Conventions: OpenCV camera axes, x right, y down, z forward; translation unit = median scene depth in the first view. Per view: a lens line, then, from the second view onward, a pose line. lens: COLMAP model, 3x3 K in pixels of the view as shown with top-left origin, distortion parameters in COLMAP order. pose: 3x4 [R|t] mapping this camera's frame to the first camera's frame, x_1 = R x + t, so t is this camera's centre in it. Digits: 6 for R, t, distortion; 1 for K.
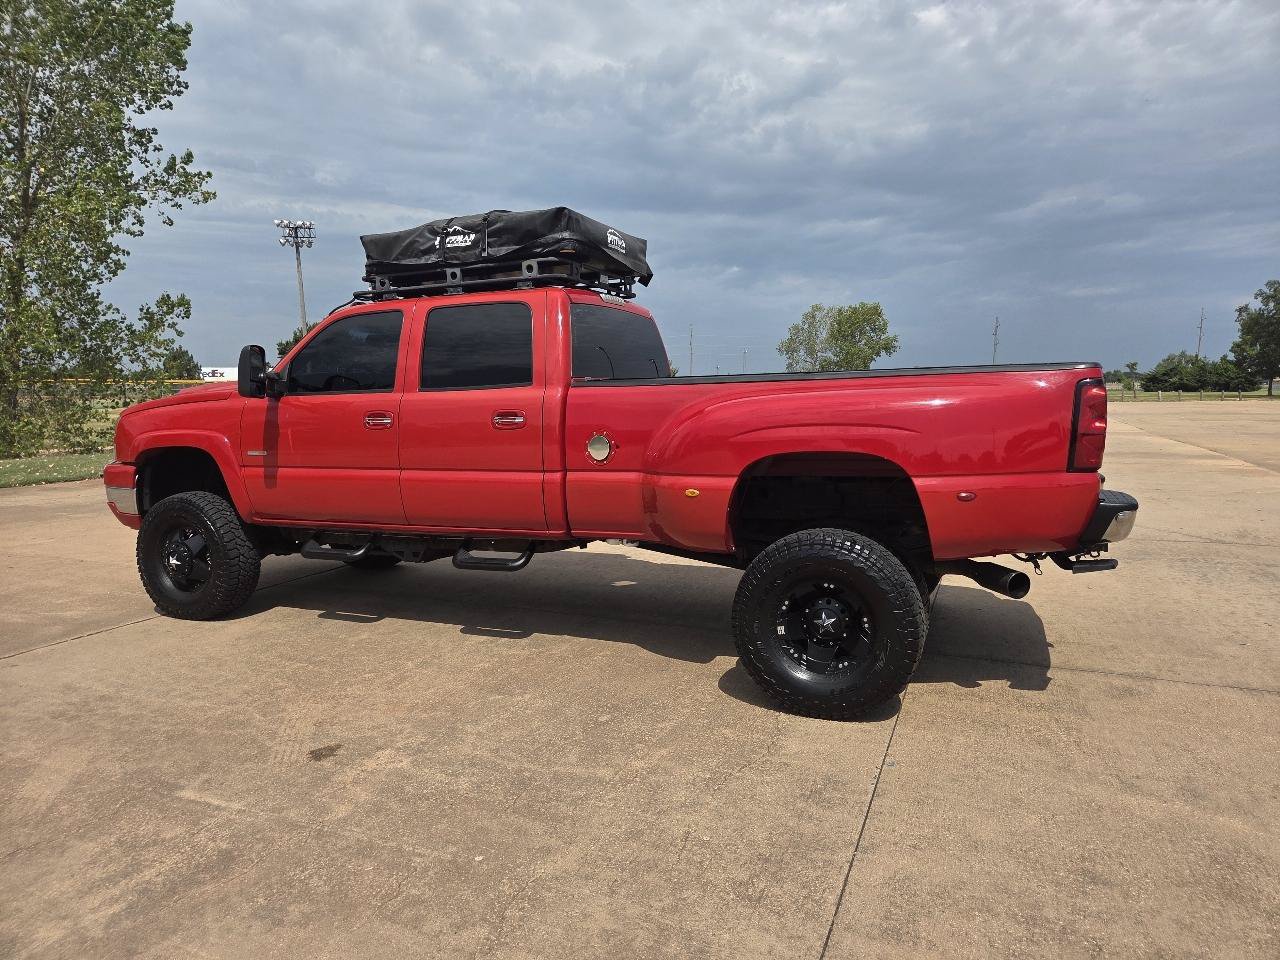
lens RADIAL K [[853.0, 0, 637.7], [0, 853.0, 481.6], [0, 0, 1]] dist [0.066034, -0.061508]
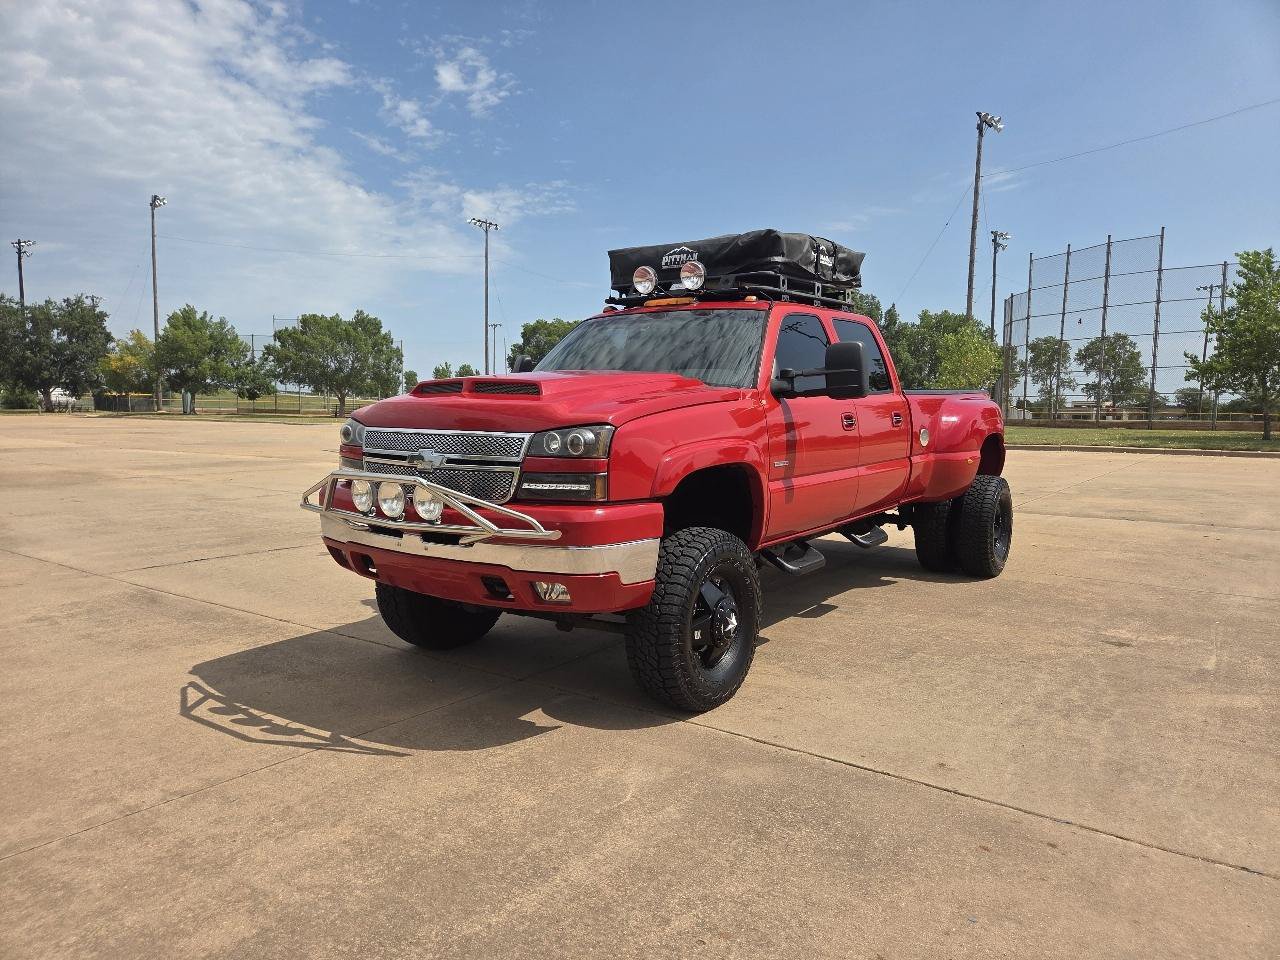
lens RADIAL K [[862.2, 0, 640.0], [0, 862.2, 480.0], [0, 0, 1]] dist [0.066224, -0.065900]
pose [[0.228812, -0.071788, 0.970820, -1.397637], [0.092260, 0.994387, 0.051786, -0.079243], [-0.969089, 0.077719, 0.234151, 1.009145]]
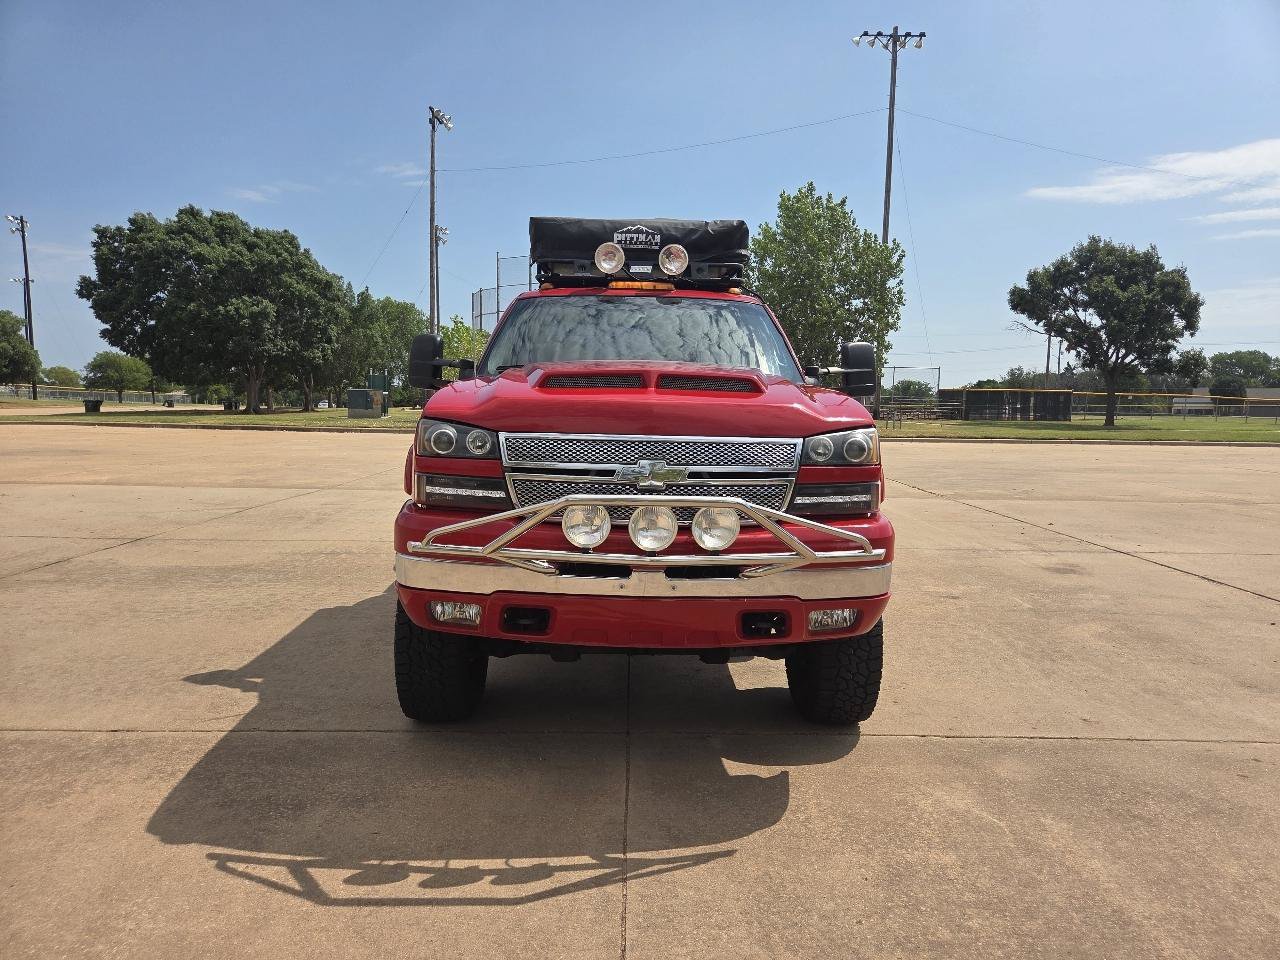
lens RADIAL K [[862.2, 0, 640.0], [0, 862.2, 480.0], [0, 0, 1]] dist [0.066224, -0.065900]
pose [[-0.398045, -0.084214, 0.913492, -1.236579], [0.080762, 0.988694, 0.126338, -0.147071], [-0.913804, 0.124064, -0.386744, 1.609508]]
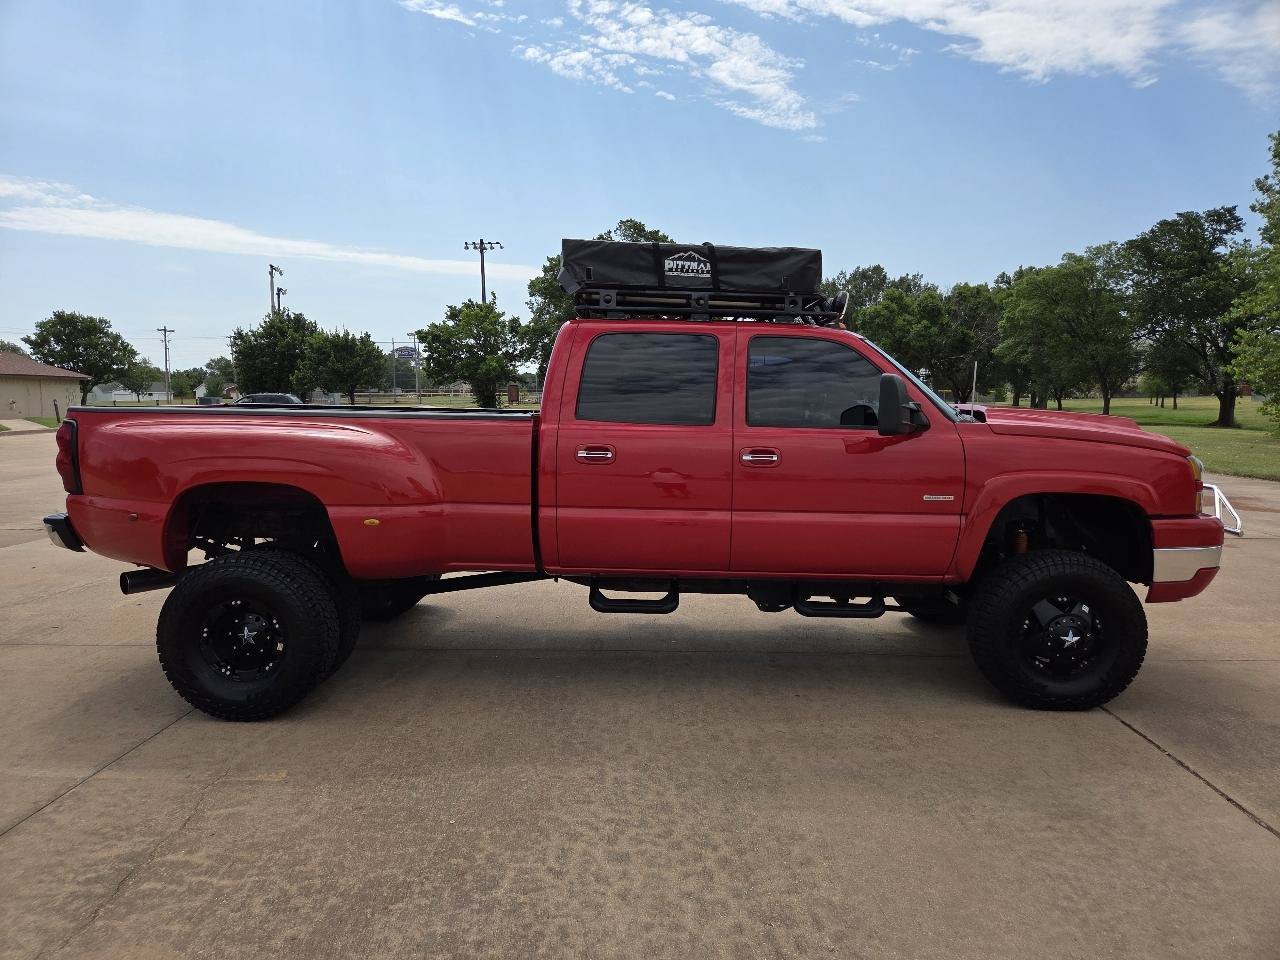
lens RADIAL K [[862.2, 0, 640.0], [0, 862.2, 480.0], [0, 0, 1]] dist [0.066224, -0.065900]
pose [[-0.934574, 0.038706, -0.353658, 0.283282], [-0.032268, 0.980745, 0.192609, -0.258935], [0.354303, 0.191419, -0.915329, 2.152936]]
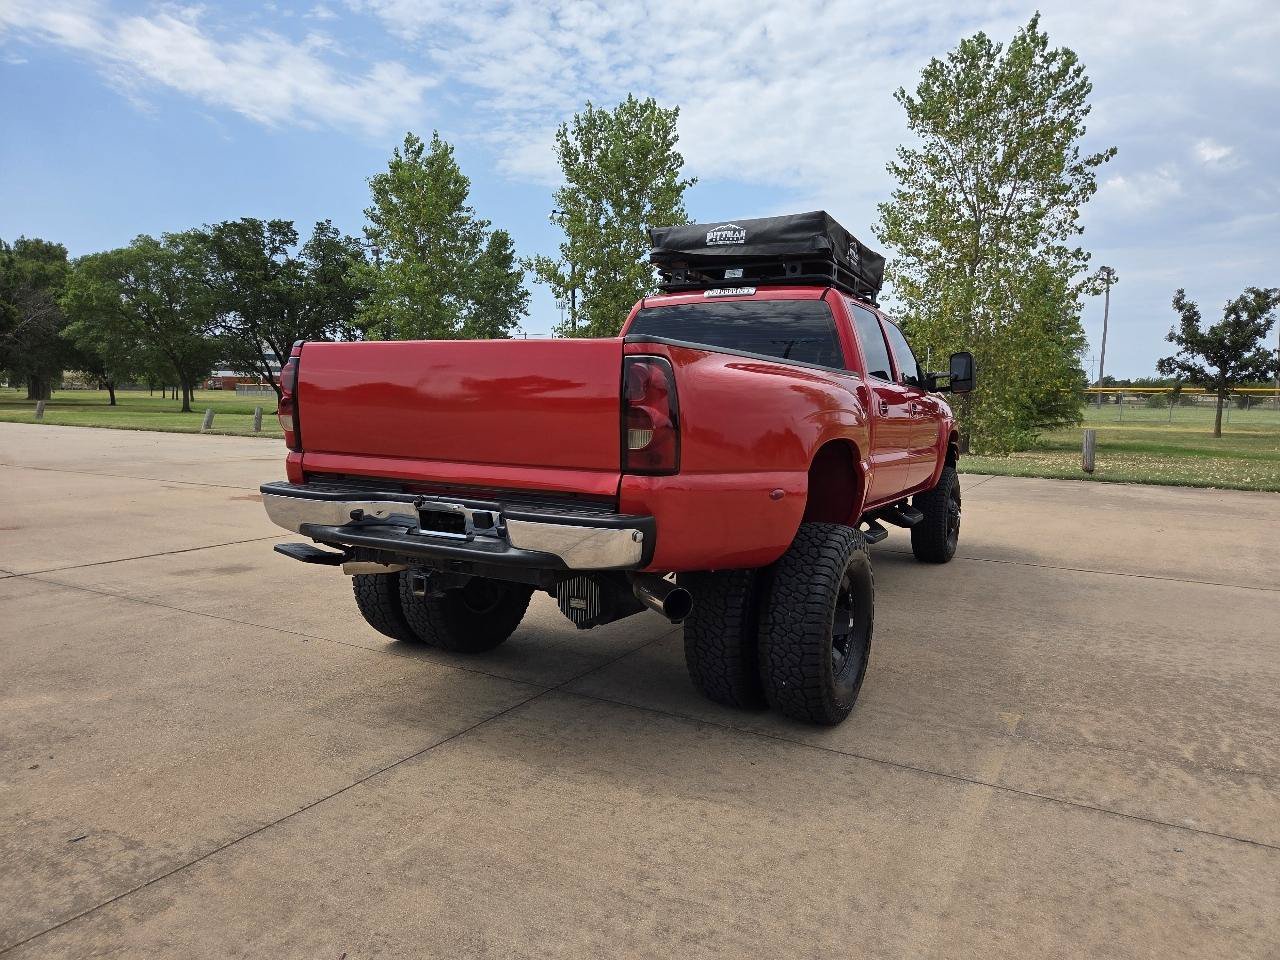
lens RADIAL K [[851.0, 0, 655.3], [0, 851.0, 484.5], [0, 0, 1]] dist [0.065571, -0.060907]
pose [[-0.108418, 0.101446, -0.988916, 1.091969], [-0.117990, 0.986435, 0.114127, -0.101599], [0.987079, 0.129055, -0.094977, 1.127225]]
